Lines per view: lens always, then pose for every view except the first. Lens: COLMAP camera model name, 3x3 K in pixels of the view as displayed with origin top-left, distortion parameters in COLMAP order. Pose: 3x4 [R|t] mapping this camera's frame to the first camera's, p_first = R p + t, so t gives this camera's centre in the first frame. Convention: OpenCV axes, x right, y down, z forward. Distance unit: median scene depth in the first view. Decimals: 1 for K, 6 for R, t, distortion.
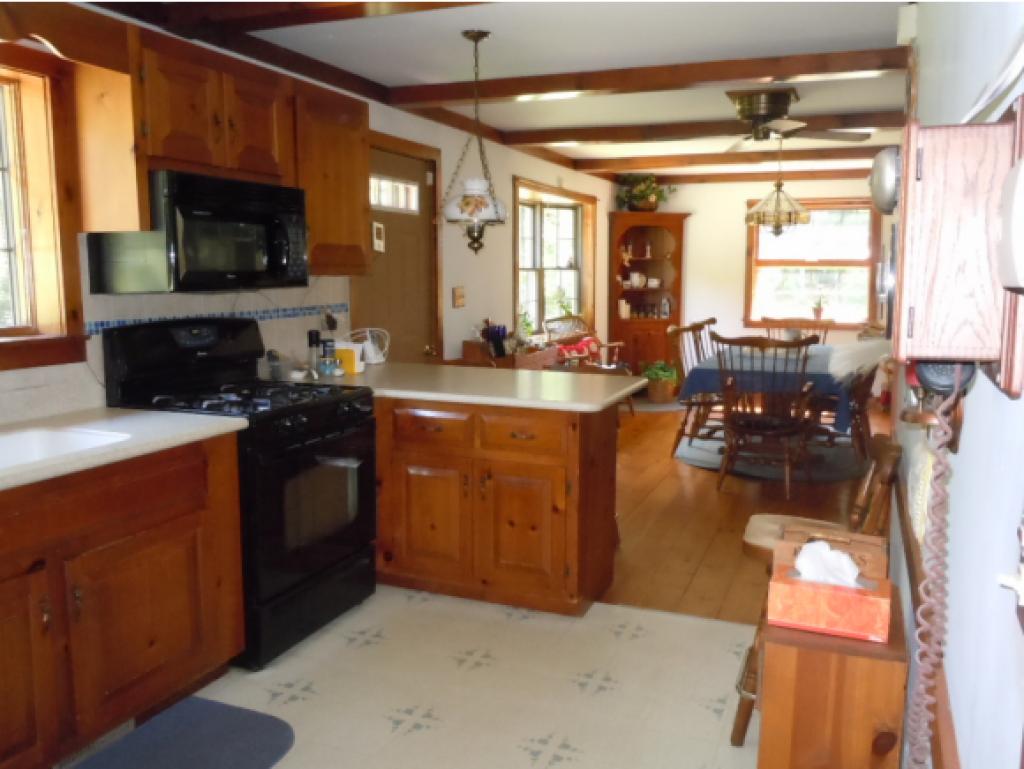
lens RADIAL K [[858.8, 0, 512.2], [0, 858.8, 384.5], [0, 0, 1]] dist [0.029450, -0.035383]
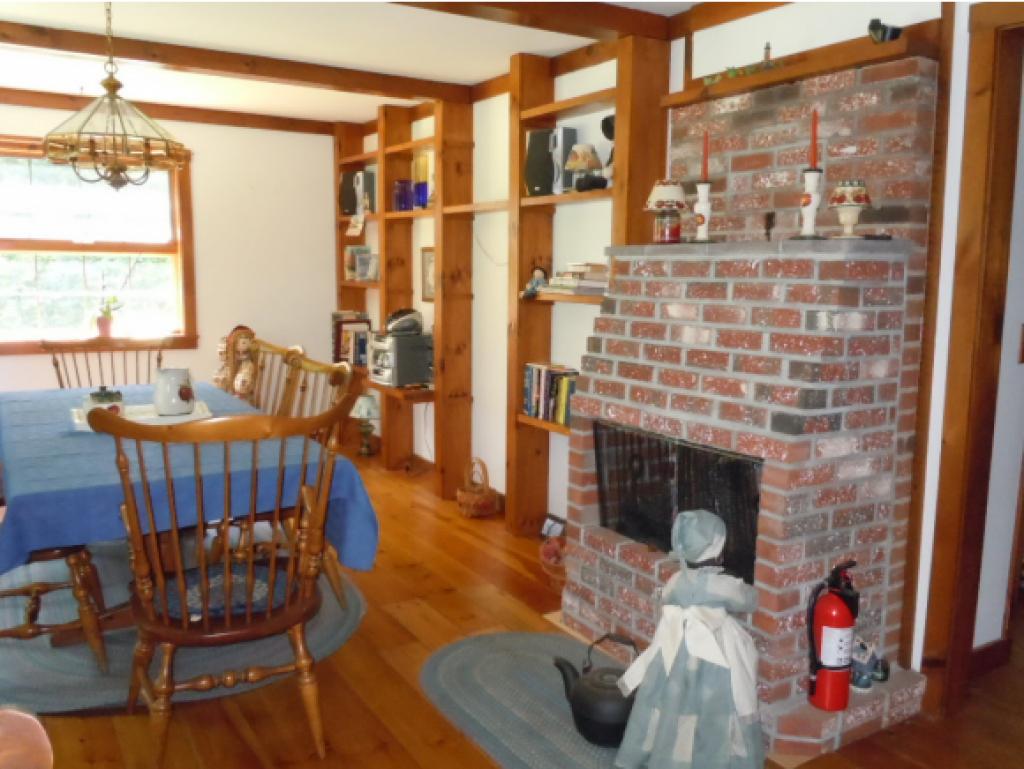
lens RADIAL K [[858.8, 0, 515.2], [0, 858.8, 383.3], [0, 0, 1]] dist [0.029450, -0.035383]
pose [[0.590048, -0.102586, 0.800824, 0.030513], [0.096879, 0.993724, 0.055915, -0.072341], [-0.801534, 0.044590, 0.596284, 0.586419]]
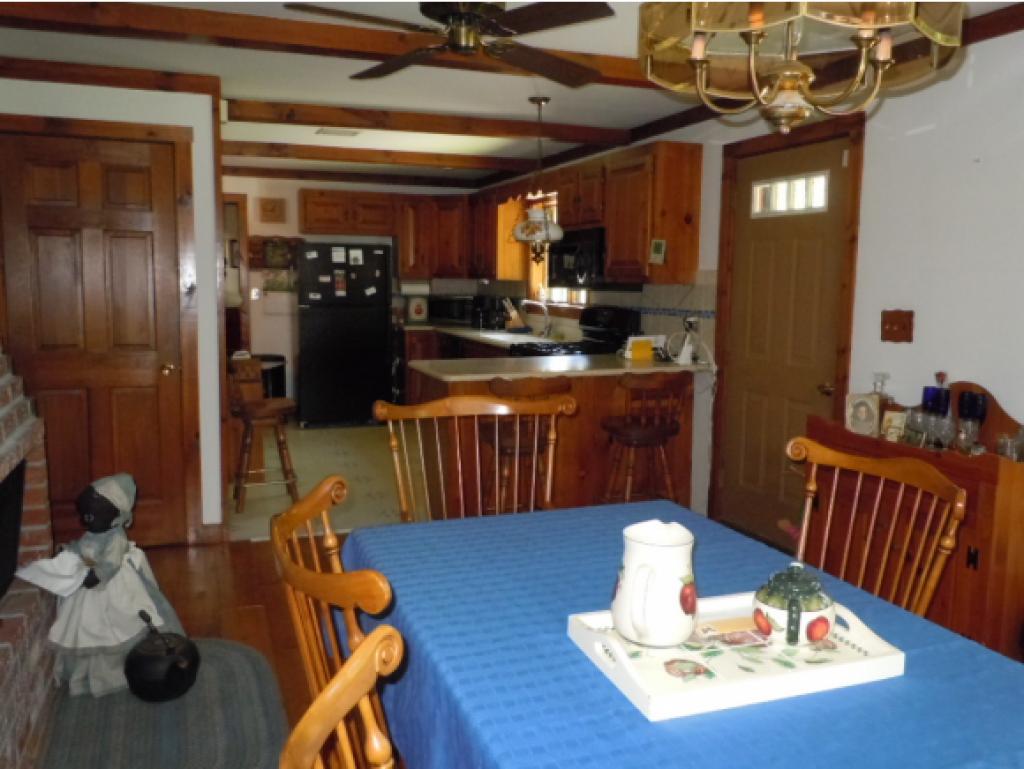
lens RADIAL K [[858.8, 0, 510.7], [0, 858.8, 383.9], [0, 0, 1]] dist [0.029450, -0.035383]
pose [[-0.734089, 0.071303, -0.675299, 0.603389], [-0.105261, 0.970503, 0.216898, -0.173347], [0.670845, 0.230305, -0.704930, 1.308409]]
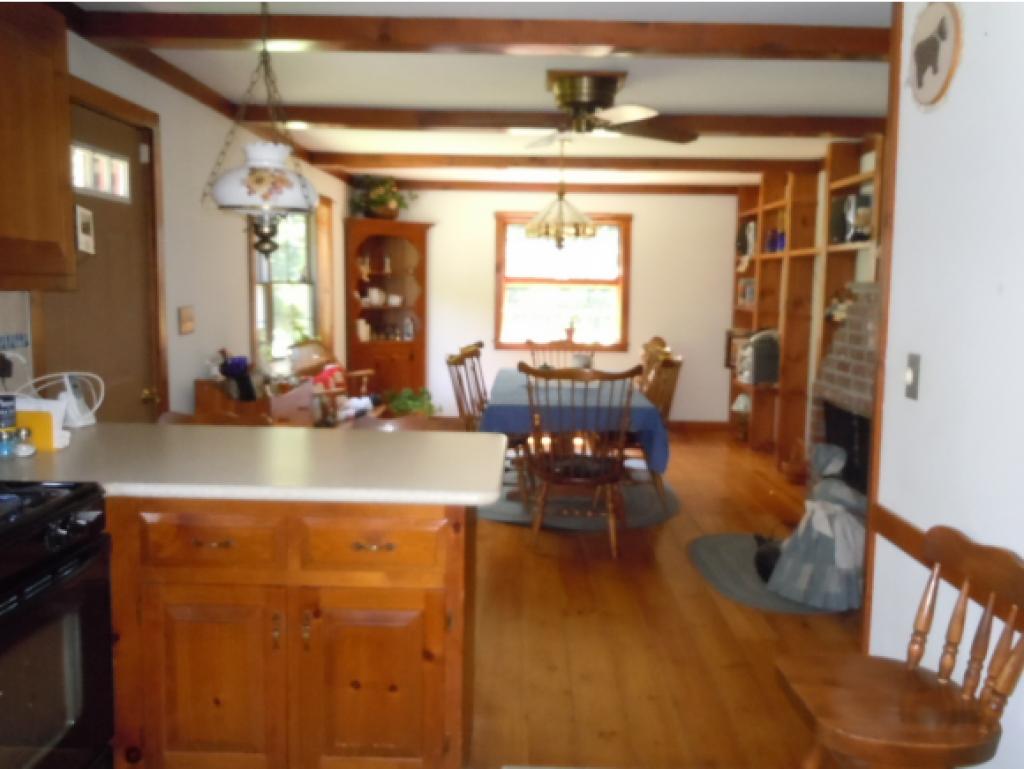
lens RADIAL K [[858.8, 0, 511.5], [0, 858.8, 387.2], [0, 0, 1]] dist [0.029450, -0.035383]
pose [[0.932439, -0.030265, 0.360057, -0.071949], [0.035237, 0.999353, -0.007252, -0.030377], [-0.359605, 0.019450, 0.932902, 0.222912]]
